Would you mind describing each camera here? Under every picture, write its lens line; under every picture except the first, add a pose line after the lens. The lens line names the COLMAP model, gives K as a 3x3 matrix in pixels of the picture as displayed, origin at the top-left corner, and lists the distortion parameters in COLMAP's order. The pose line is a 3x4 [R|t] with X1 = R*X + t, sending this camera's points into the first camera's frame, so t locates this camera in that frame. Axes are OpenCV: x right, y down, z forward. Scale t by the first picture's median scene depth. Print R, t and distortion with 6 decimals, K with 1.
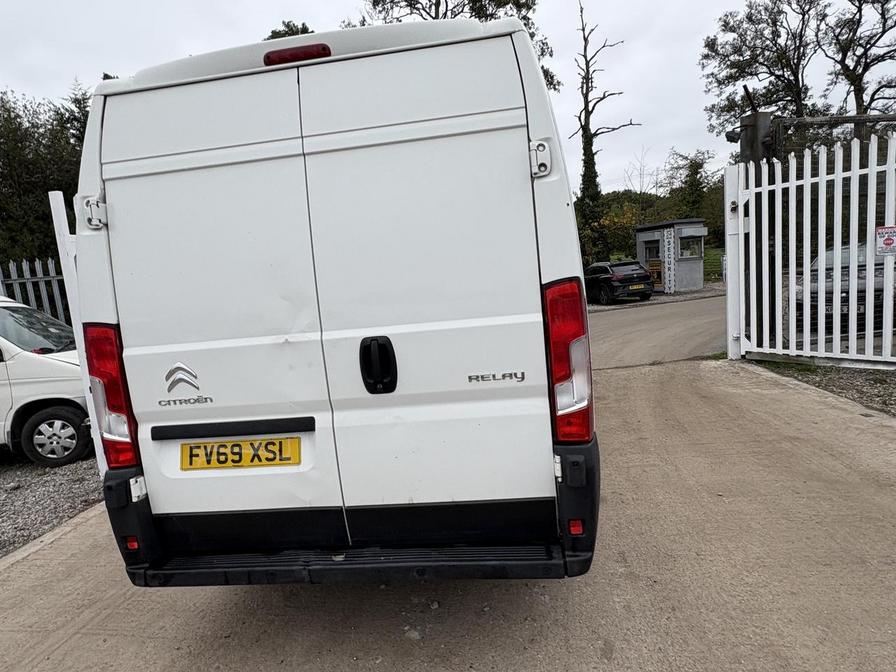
lens RADIAL K [[483.3, 0, 448.0], [0, 483.3, 336.0], [0, 0, 1]] dist [0.004801, 0.000544]
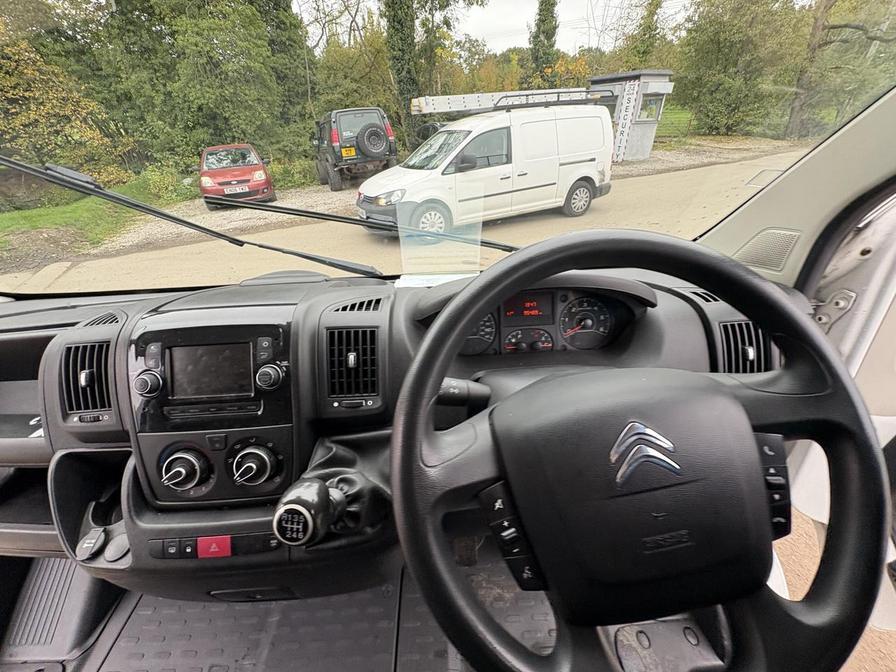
lens RADIAL K [[359.6, 0, 448.0], [0, 359.6, 336.0], [0, 0, 1]] dist [0.000741, 0.000213]
pose [[0.987485, -0.032673, 0.154290, 0.001972], [-0.030619, 0.919971, 0.390789, -0.032361], [-0.154711, -0.390622, 0.907457, 0.222230]]
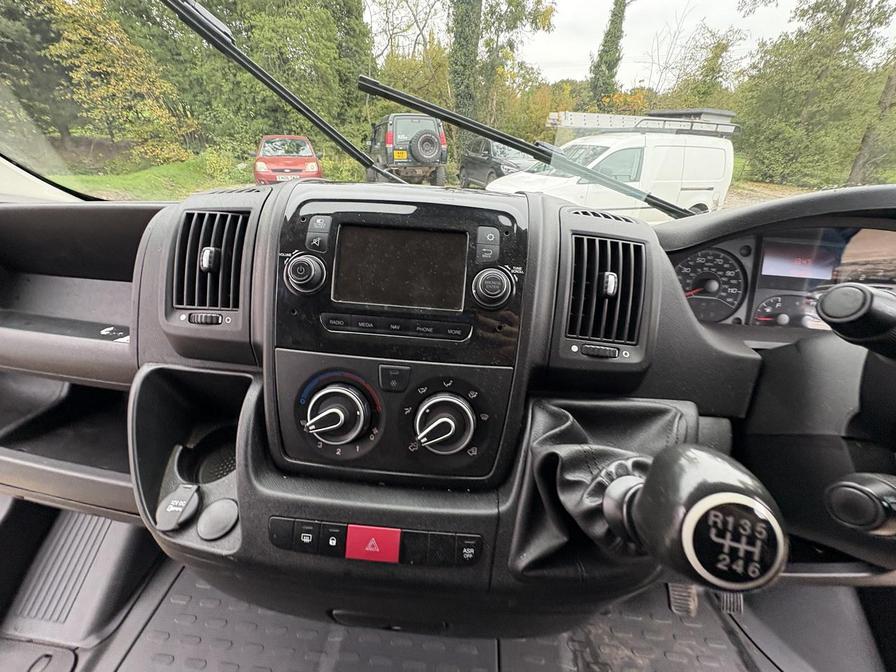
lens RADIAL K [[358.2, 0, 448.0], [0, 358.2, 336.0], [0, 0, 1]] dist [0.002026, -0.000556]
pose [[0.988105, 0.108519, 0.108958, -0.008908], [-0.140890, 0.922792, 0.358616, -0.023829], [-0.061629, -0.369702, 0.927104, 0.229669]]
